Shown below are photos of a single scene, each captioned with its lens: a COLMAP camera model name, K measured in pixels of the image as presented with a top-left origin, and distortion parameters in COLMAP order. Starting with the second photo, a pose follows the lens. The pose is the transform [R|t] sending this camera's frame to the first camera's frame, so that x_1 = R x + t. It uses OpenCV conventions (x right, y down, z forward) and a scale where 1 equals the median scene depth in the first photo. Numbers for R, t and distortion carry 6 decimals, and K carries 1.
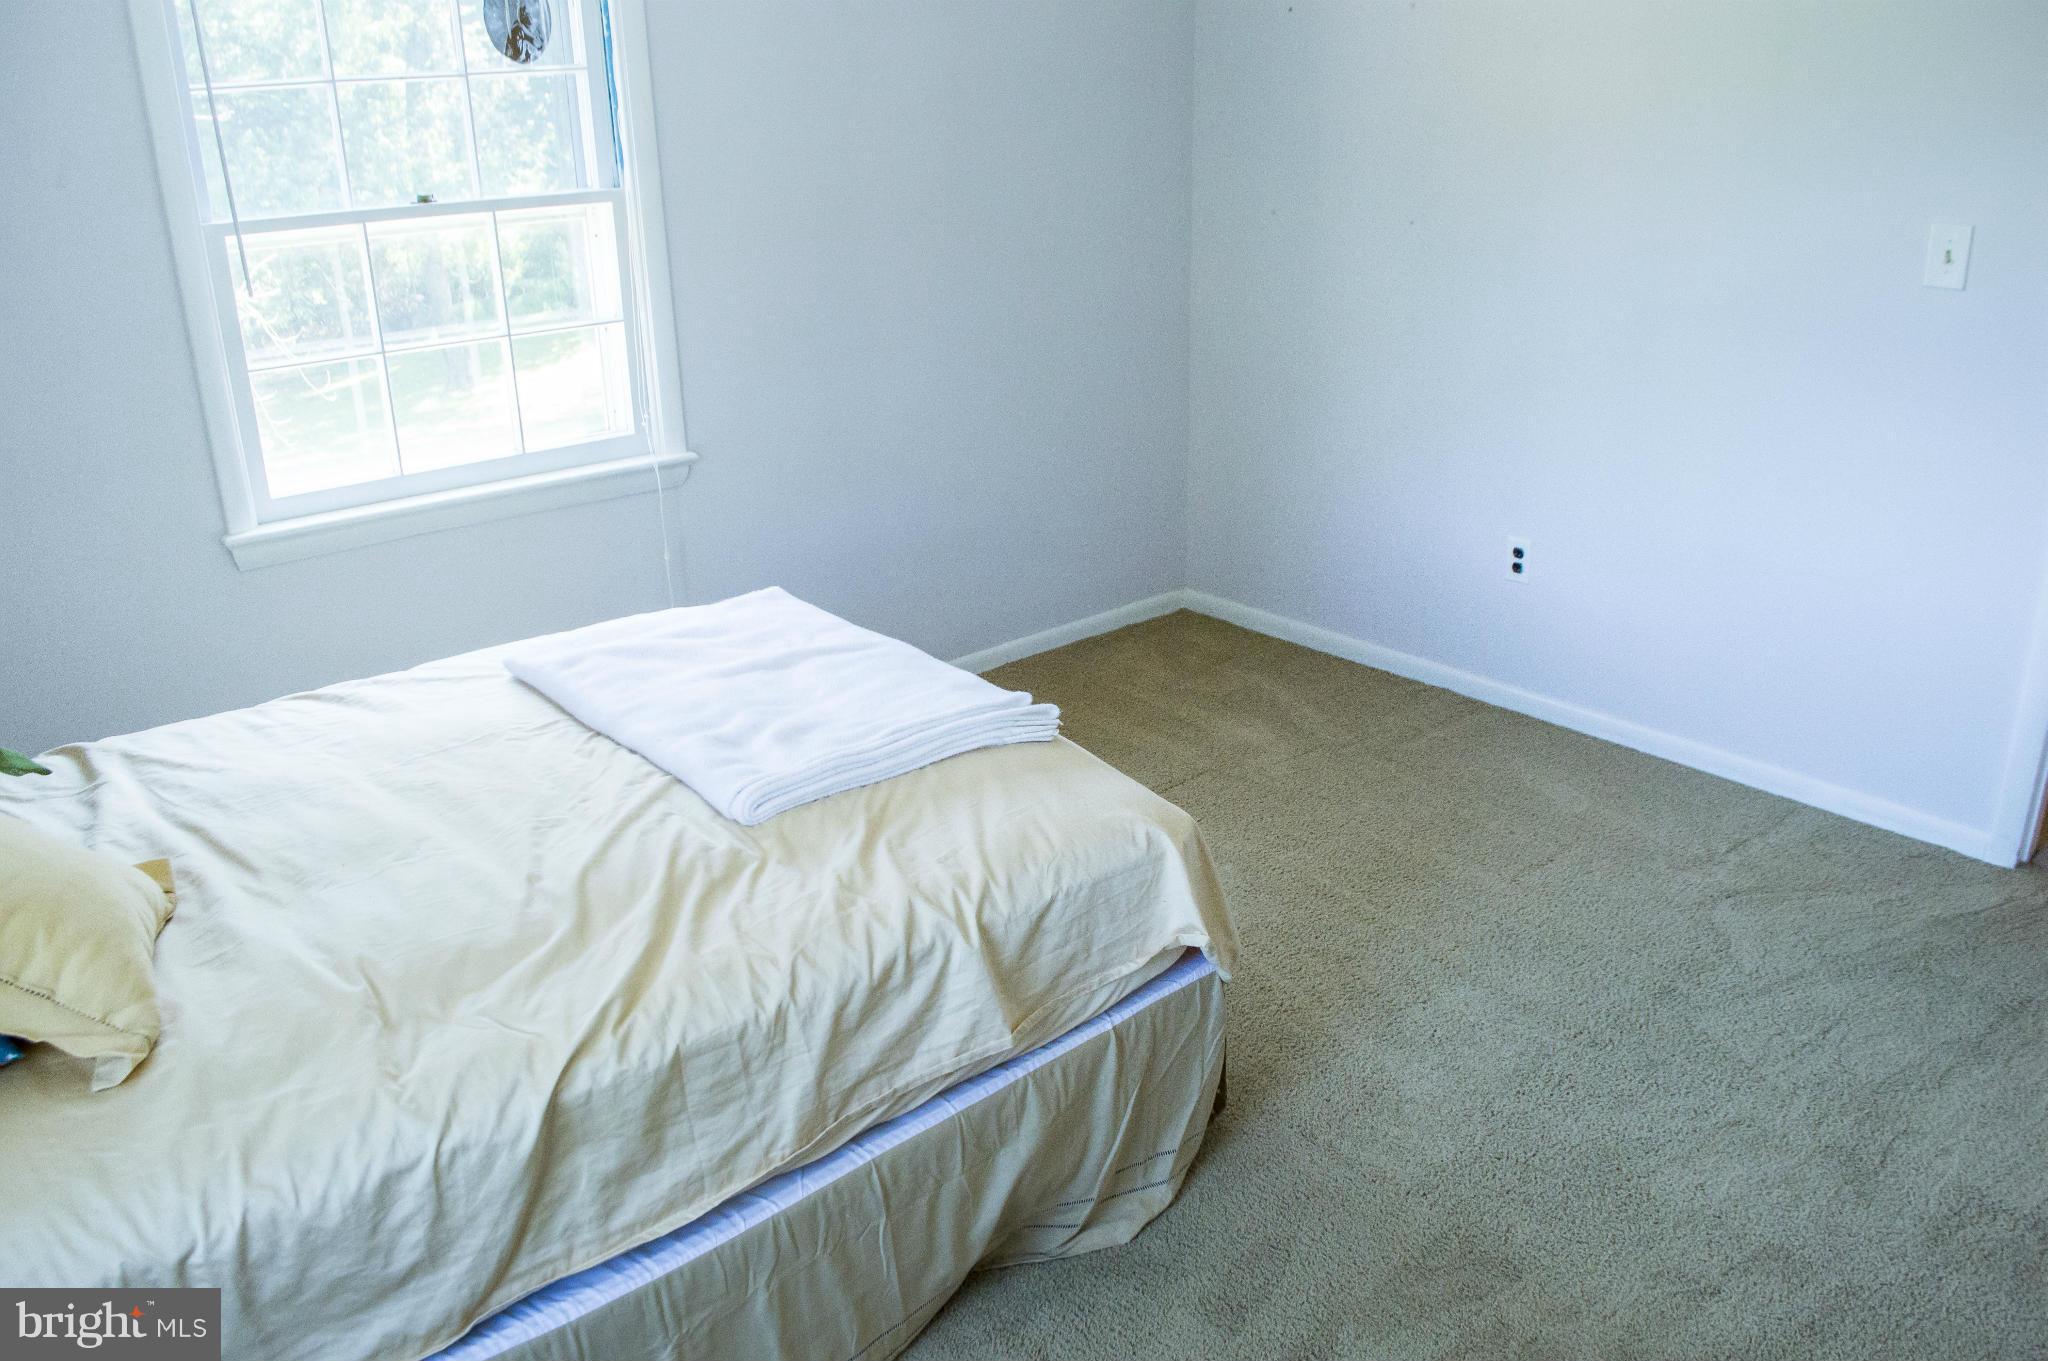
lens RADIAL K [[1633.7, 0, 1023.0], [0, 1633.7, 690.8], [0, 0, 1]] dist [-0.083854, 0.010222]
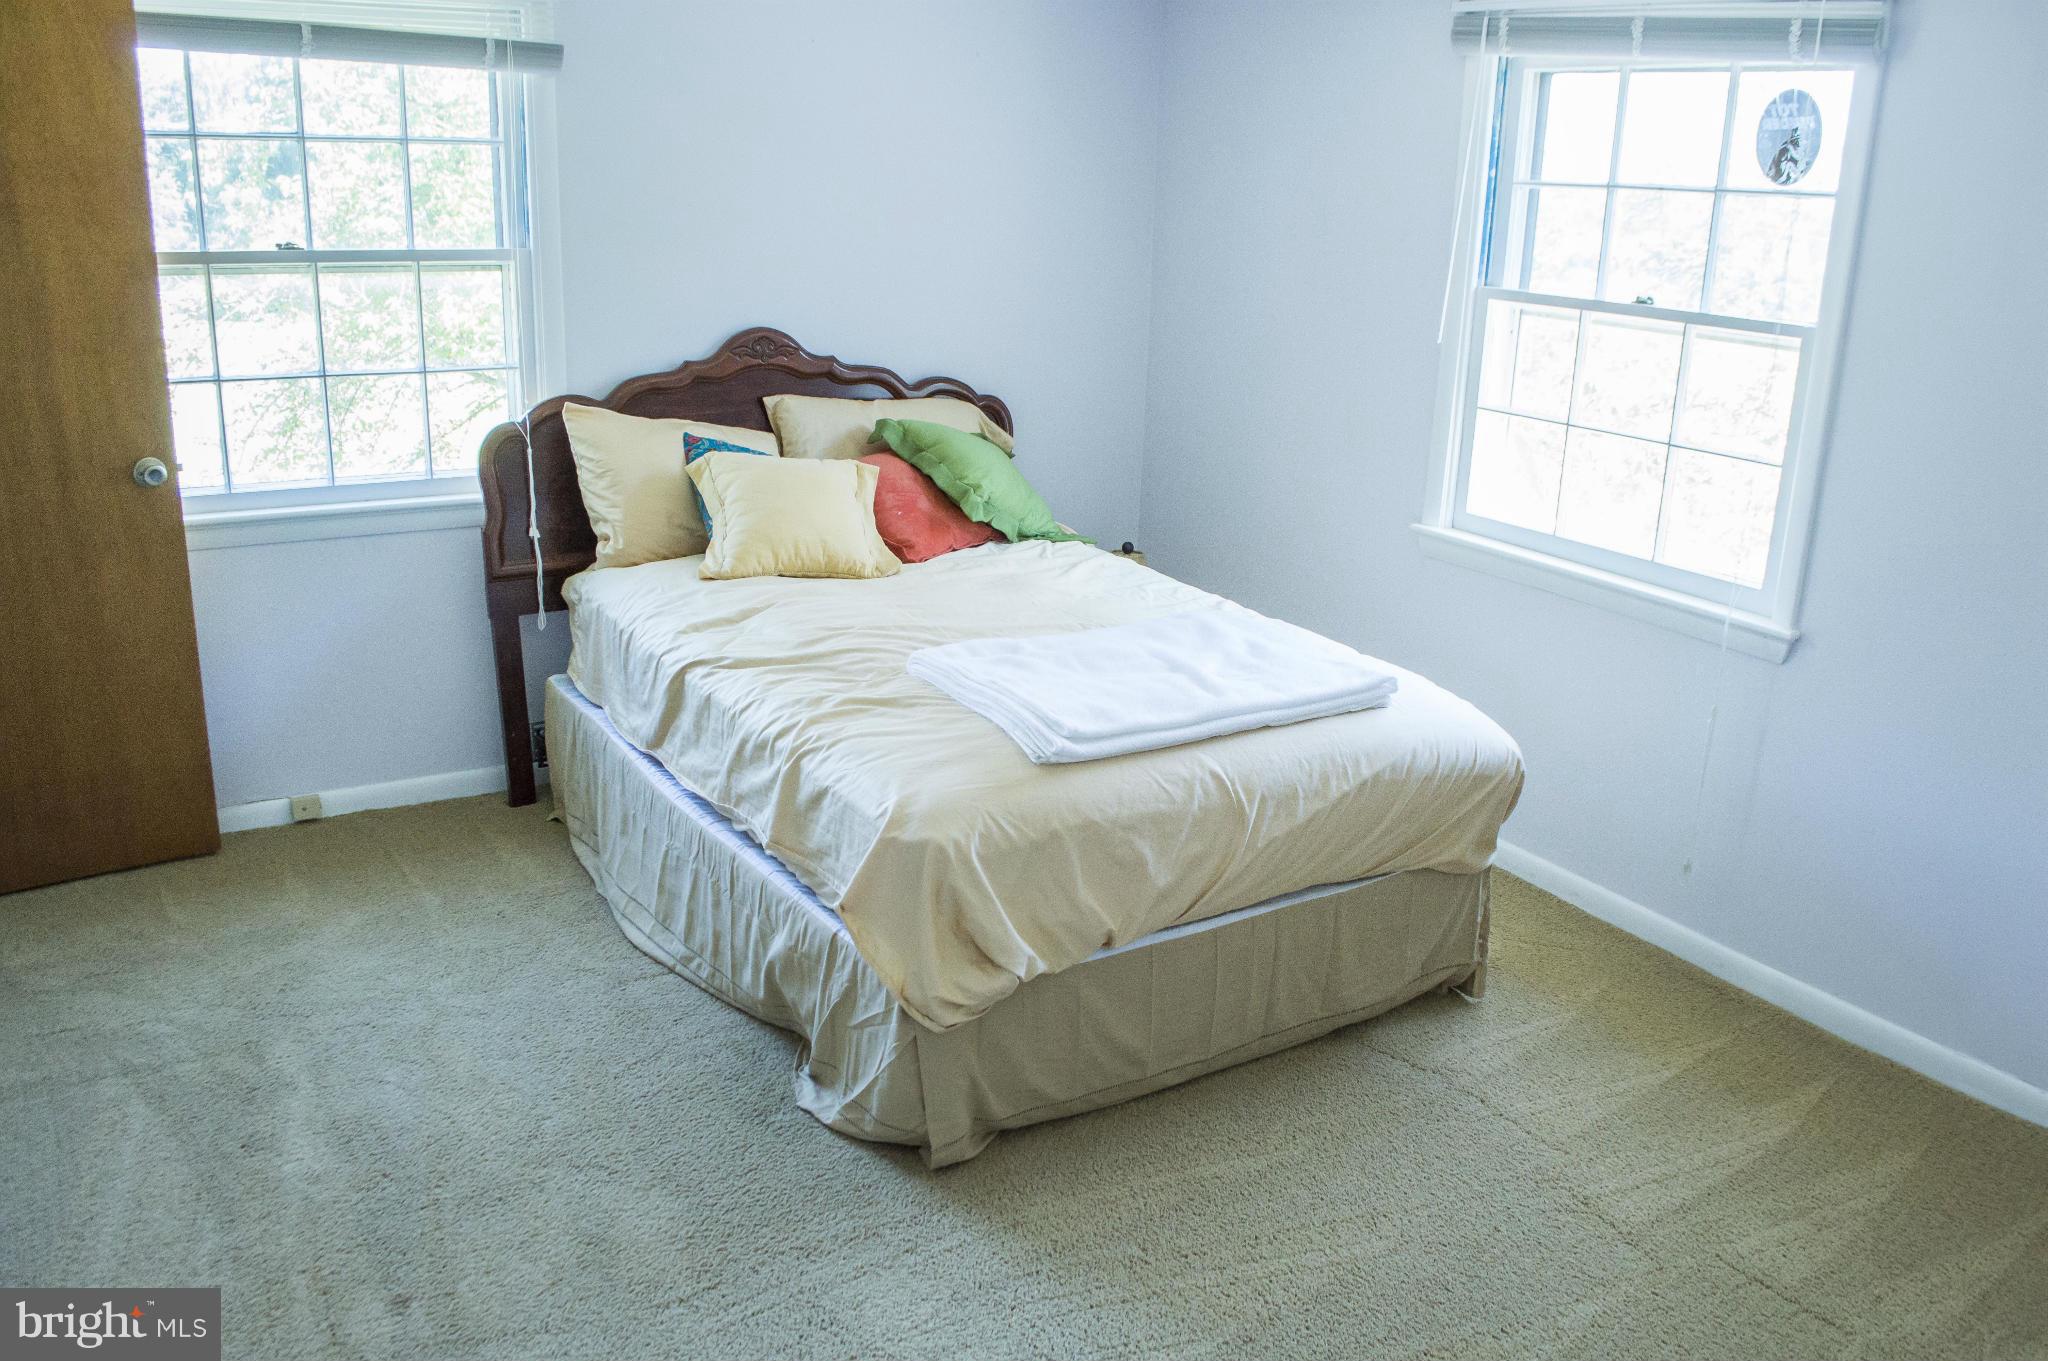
lens RADIAL K [[1633.7, 0, 1023.0], [0, 1633.7, 690.8], [0, 0, 1]] dist [-0.083854, 0.010222]
pose [[-0.146353, 0.305896, -0.940749, 0.757693], [-0.393403, 0.854555, 0.339071, -0.277729], [0.907642, 0.419718, -0.004726, 0.719828]]
